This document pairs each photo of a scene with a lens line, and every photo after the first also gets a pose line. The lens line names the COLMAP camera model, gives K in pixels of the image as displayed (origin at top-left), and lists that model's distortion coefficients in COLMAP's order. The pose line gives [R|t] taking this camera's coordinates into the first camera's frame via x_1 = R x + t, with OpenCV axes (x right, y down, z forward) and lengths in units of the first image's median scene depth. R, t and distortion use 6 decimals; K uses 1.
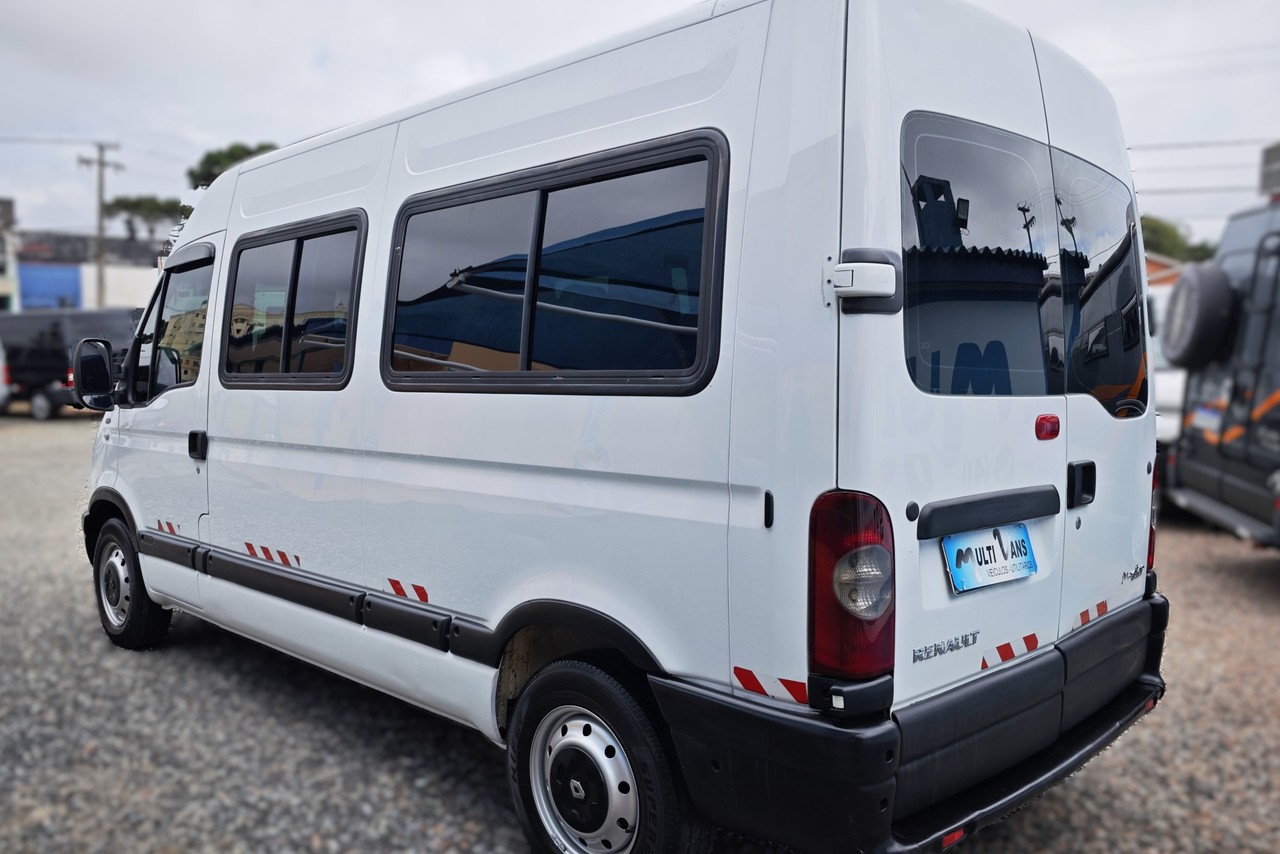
lens RADIAL K [[853.1, 0, 635.1], [0, 853.1, 412.5], [0, 0, 1]] dist [0.001975, -0.004559]
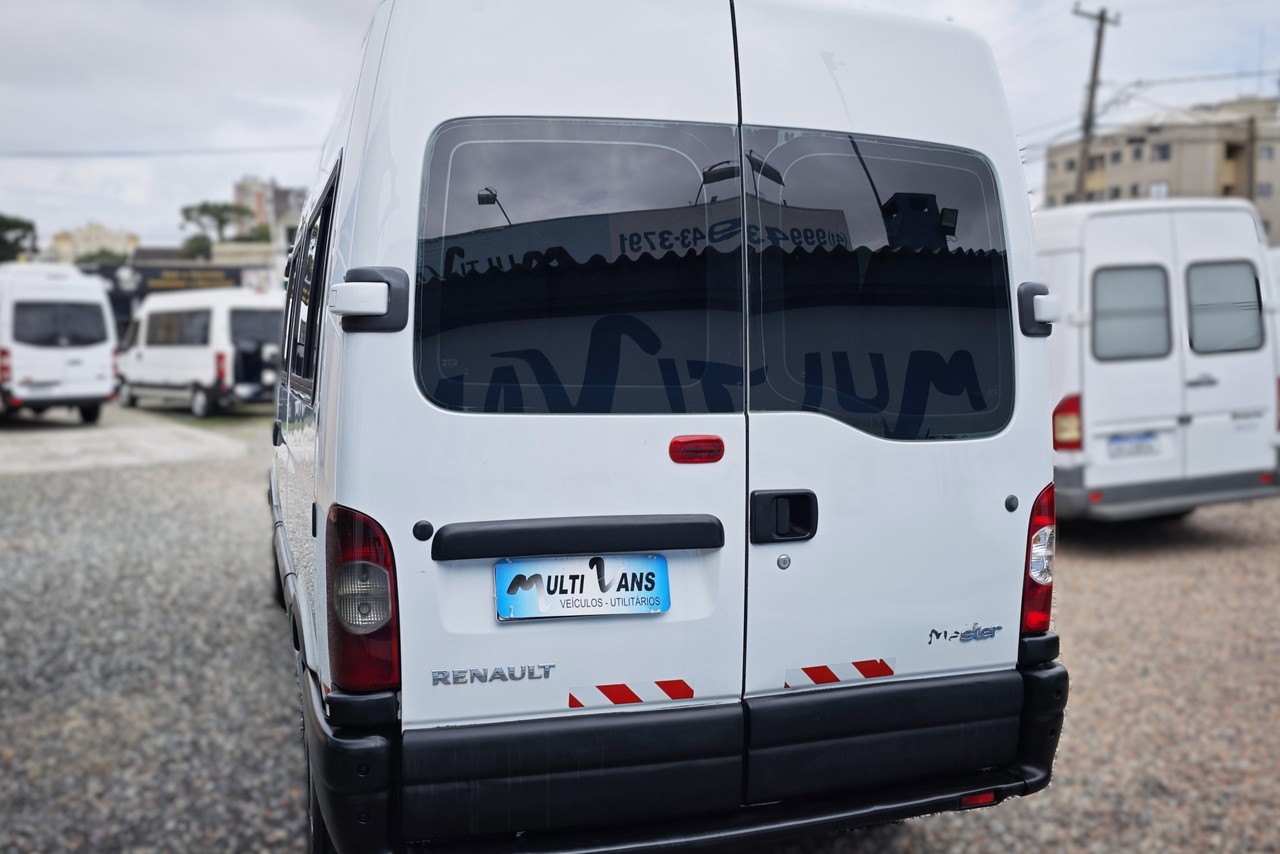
lens RADIAL K [[841.7, 0, 640.3], [0, 841.7, 393.8], [0, 0, 1]] dist [-0.002496, -0.003490]
pose [[0.935116, 0.015164, -0.354017, 0.740818], [-0.027745, 0.999150, -0.030490, -0.015307], [0.353254, 0.038334, 0.934742, 0.140175]]
